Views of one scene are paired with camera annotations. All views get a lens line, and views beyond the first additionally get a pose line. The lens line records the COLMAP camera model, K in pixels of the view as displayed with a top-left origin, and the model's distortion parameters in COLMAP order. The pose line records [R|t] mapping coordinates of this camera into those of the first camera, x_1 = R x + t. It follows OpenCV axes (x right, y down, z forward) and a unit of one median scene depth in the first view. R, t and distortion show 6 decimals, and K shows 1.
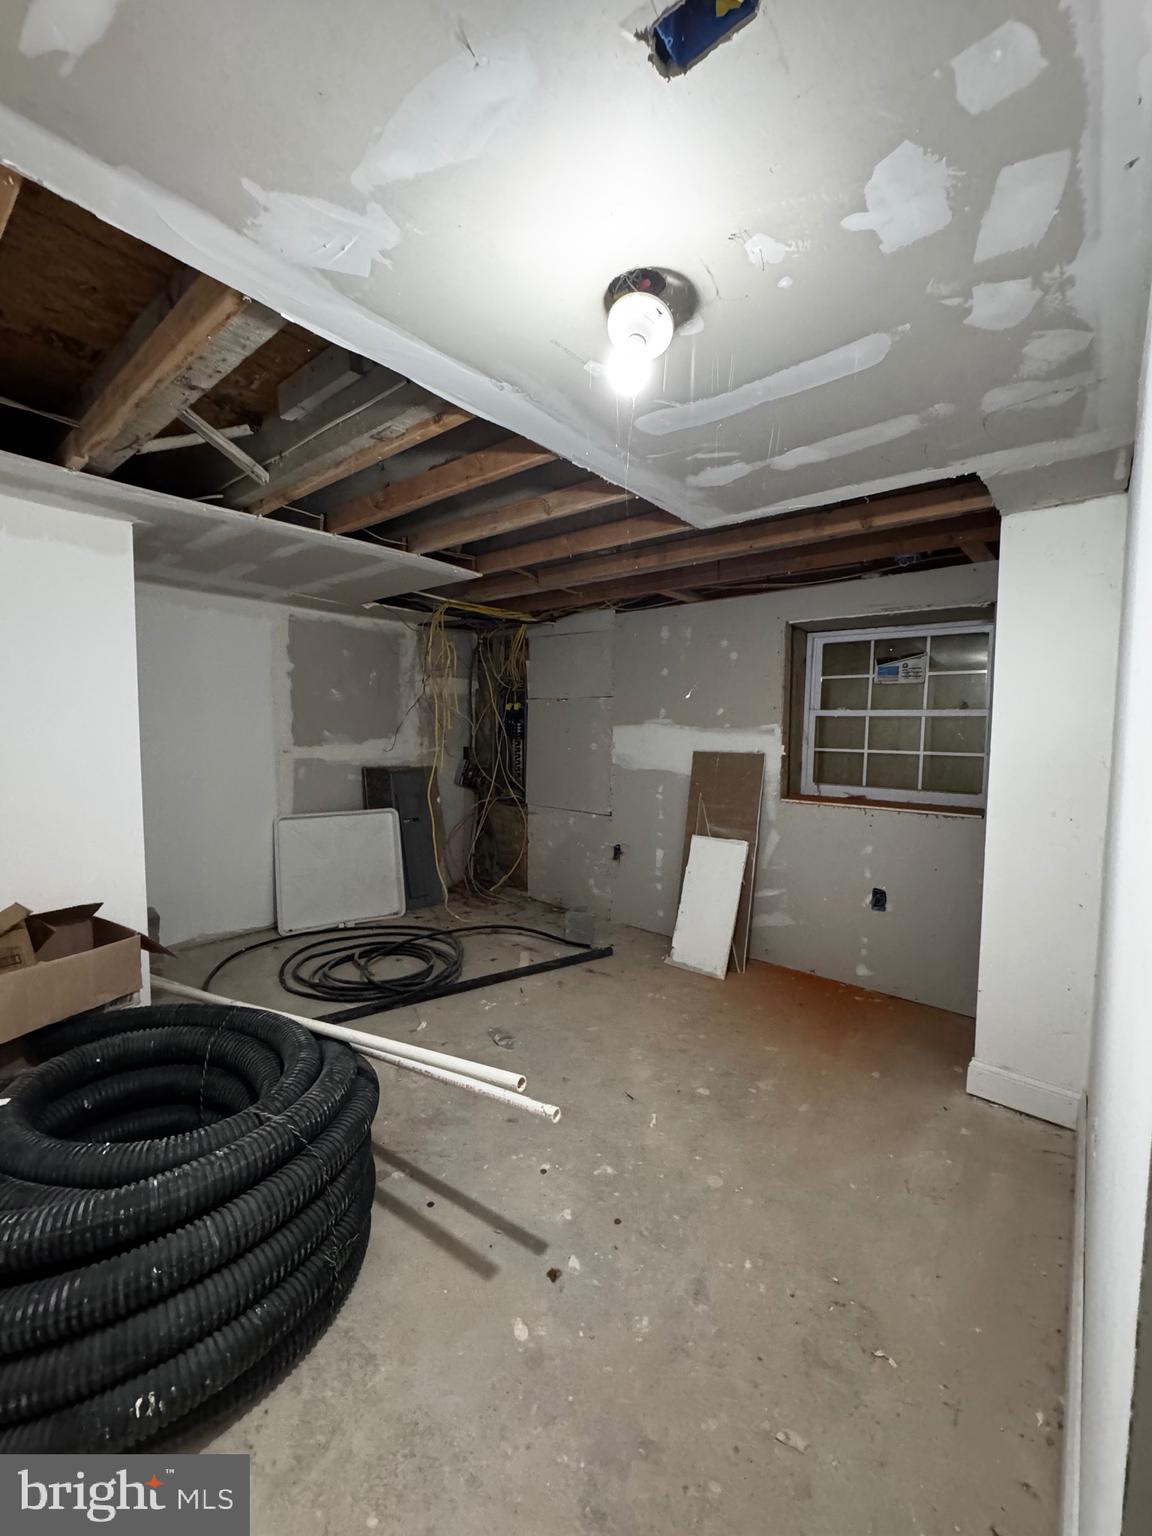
lens RADIAL K [[617.8, 0, 570.7], [0, 617.8, 765.2], [0, 0, 1]] dist [-0.001984, 0.000816]
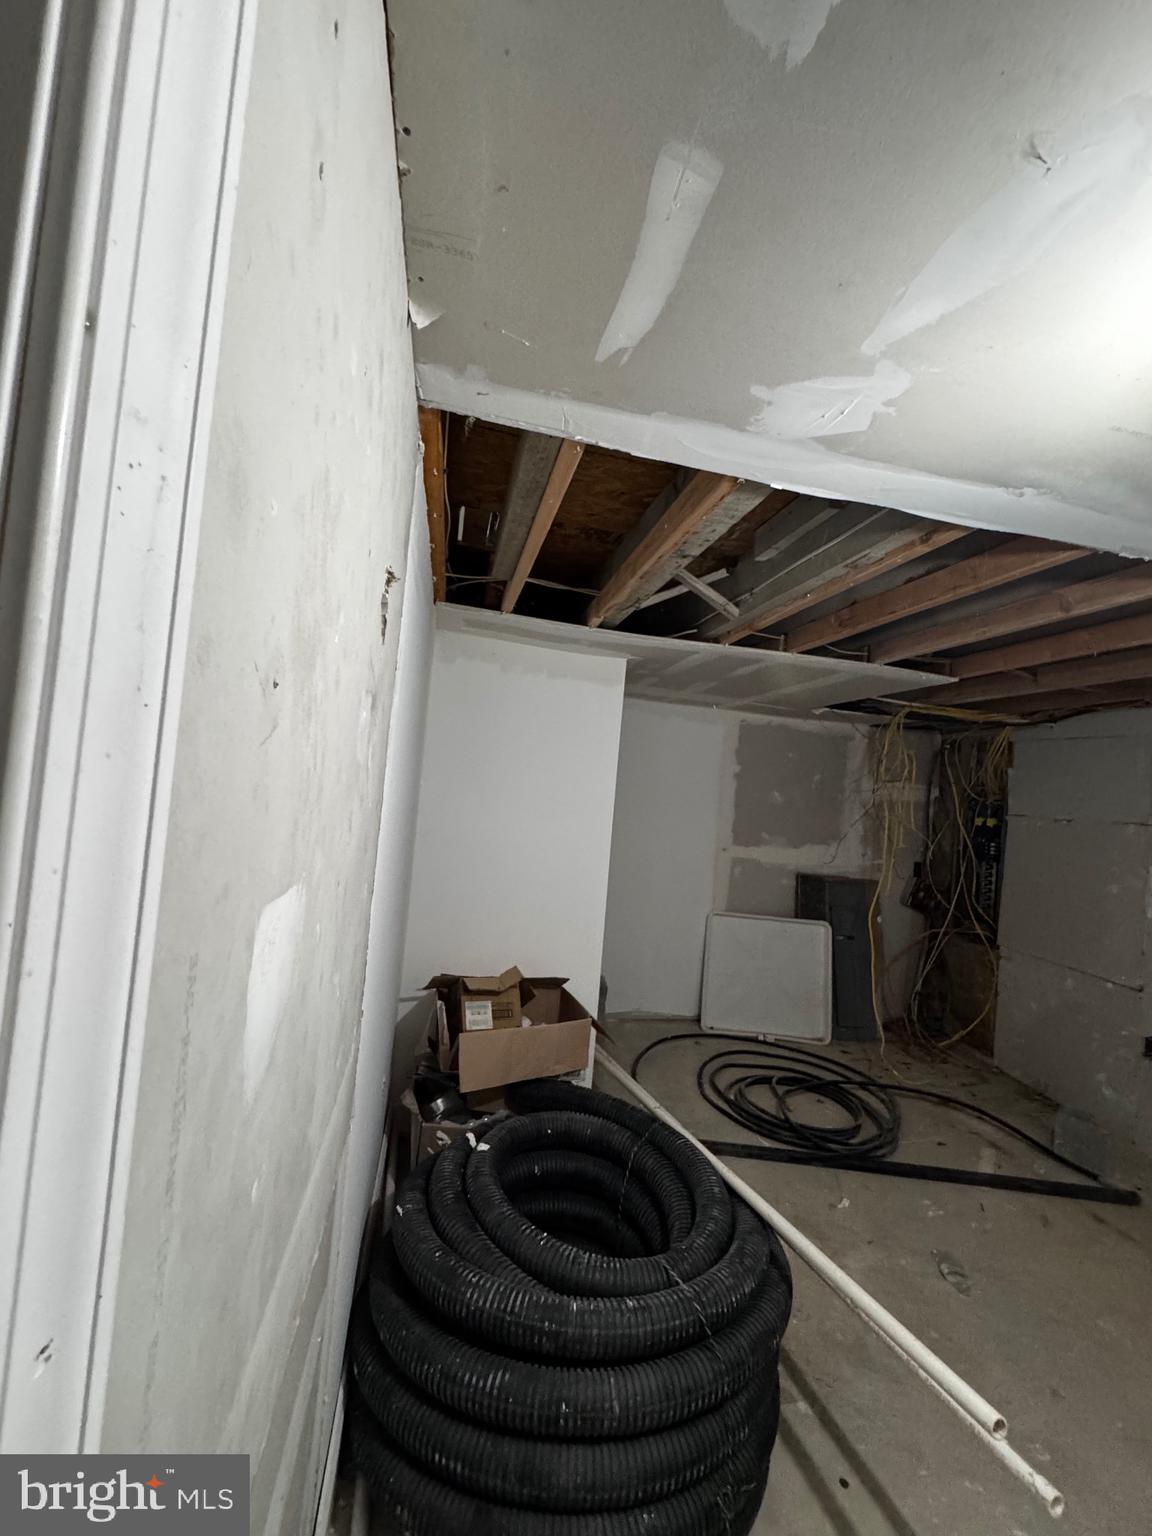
lens RADIAL K [[617.8, 0, 582.6], [0, 617.8, 766.9], [0, 0, 1]] dist [-0.001984, 0.000816]
pose [[0.789060, 0.040420, -0.612984, -0.039468], [-0.118097, 0.989202, -0.086793, -0.082562], [0.602857, 0.140877, 0.785313, 0.040958]]
